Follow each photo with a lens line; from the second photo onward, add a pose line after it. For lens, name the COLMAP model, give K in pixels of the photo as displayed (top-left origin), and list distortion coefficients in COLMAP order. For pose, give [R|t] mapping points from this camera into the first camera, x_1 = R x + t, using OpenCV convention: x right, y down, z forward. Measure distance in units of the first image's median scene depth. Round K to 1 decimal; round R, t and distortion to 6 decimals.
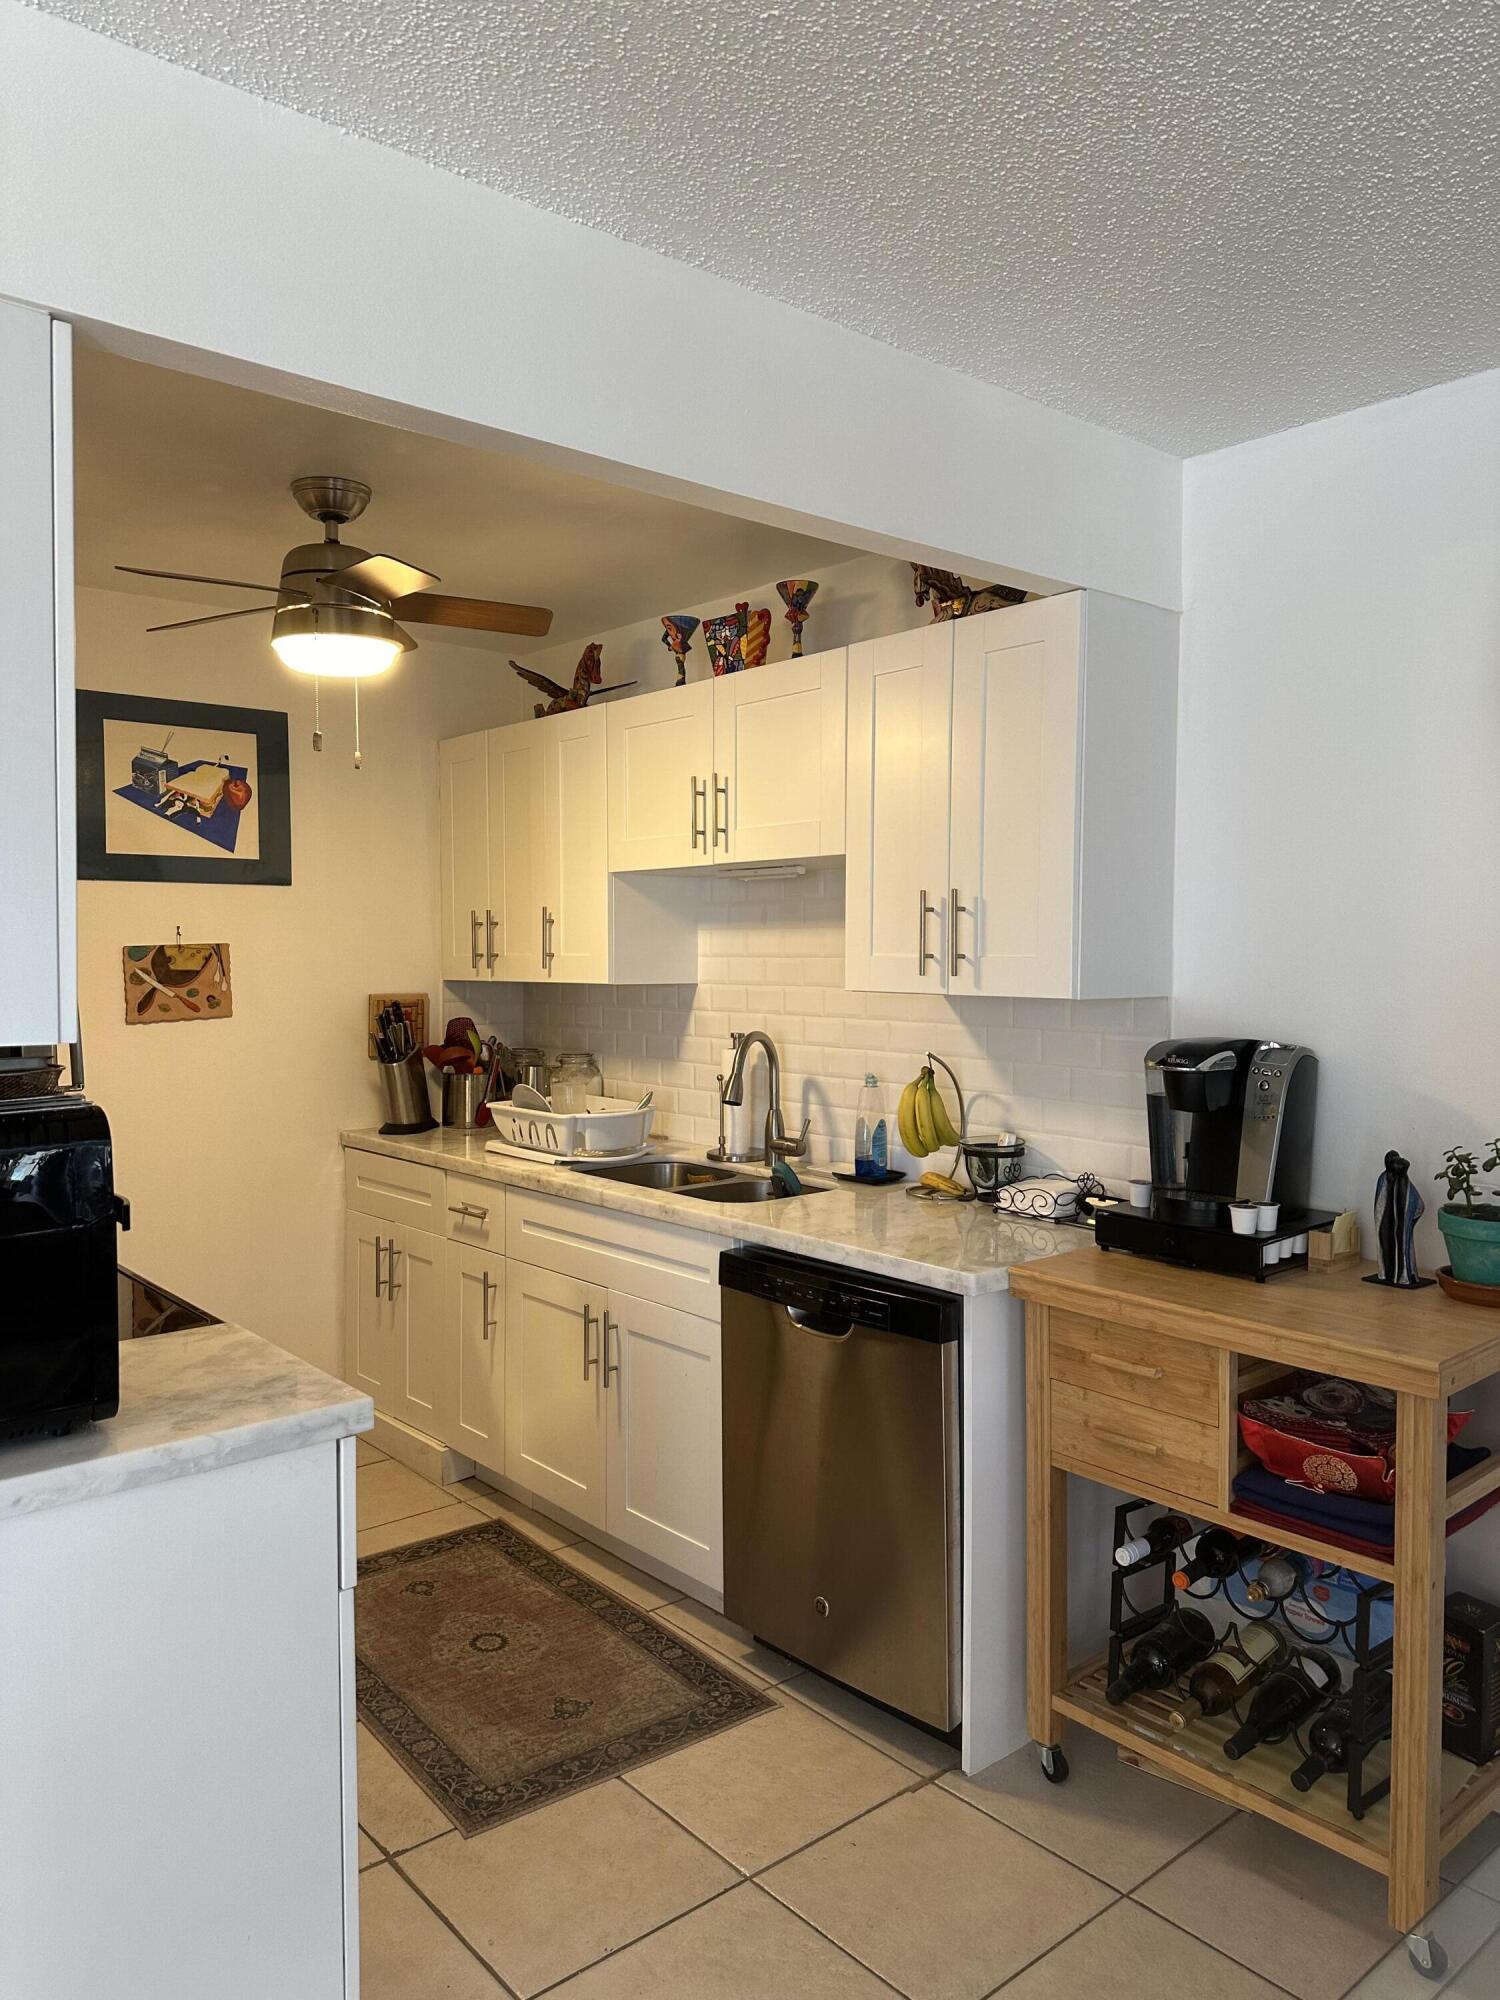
lens RADIAL K [[1362.7, 0, 748.2], [0, 1362.7, 1000.4], [0, 0, 1]] dist [0.067477, -0.123728]
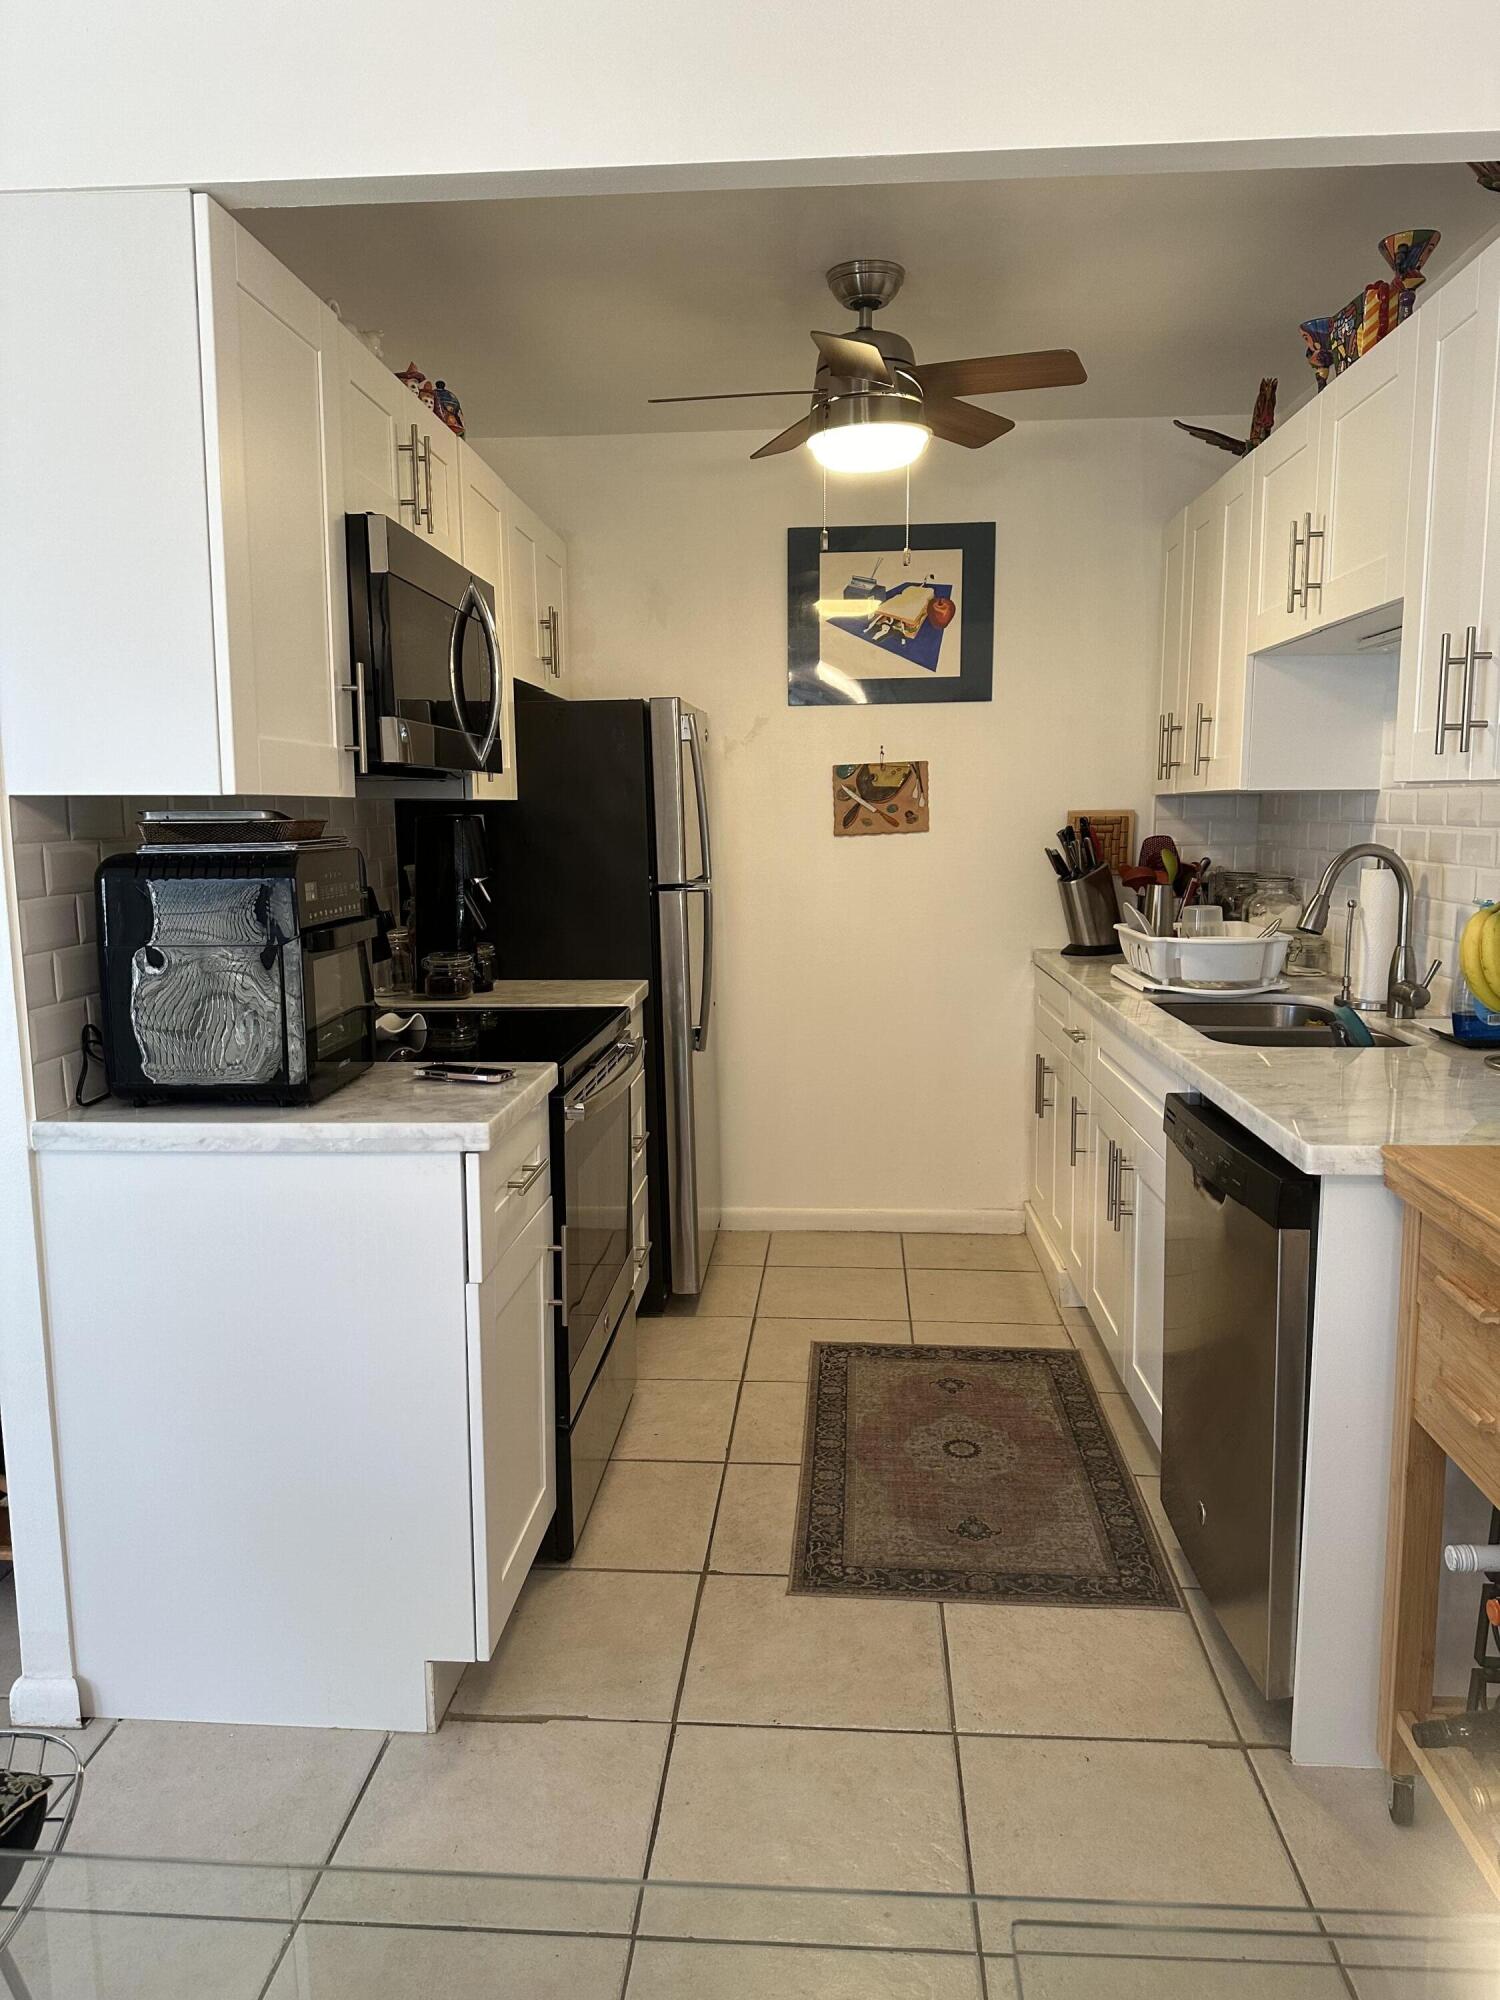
lens RADIAL K [[1362.7, 0, 748.2], [0, 1362.7, 1000.4], [0, 0, 1]] dist [0.067477, -0.123728]
pose [[0.734508, 0.089482, -0.672674, 0.245369], [-0.012910, 0.992931, 0.117987, 0.019204], [0.678477, -0.077978, 0.730472, 0.137043]]
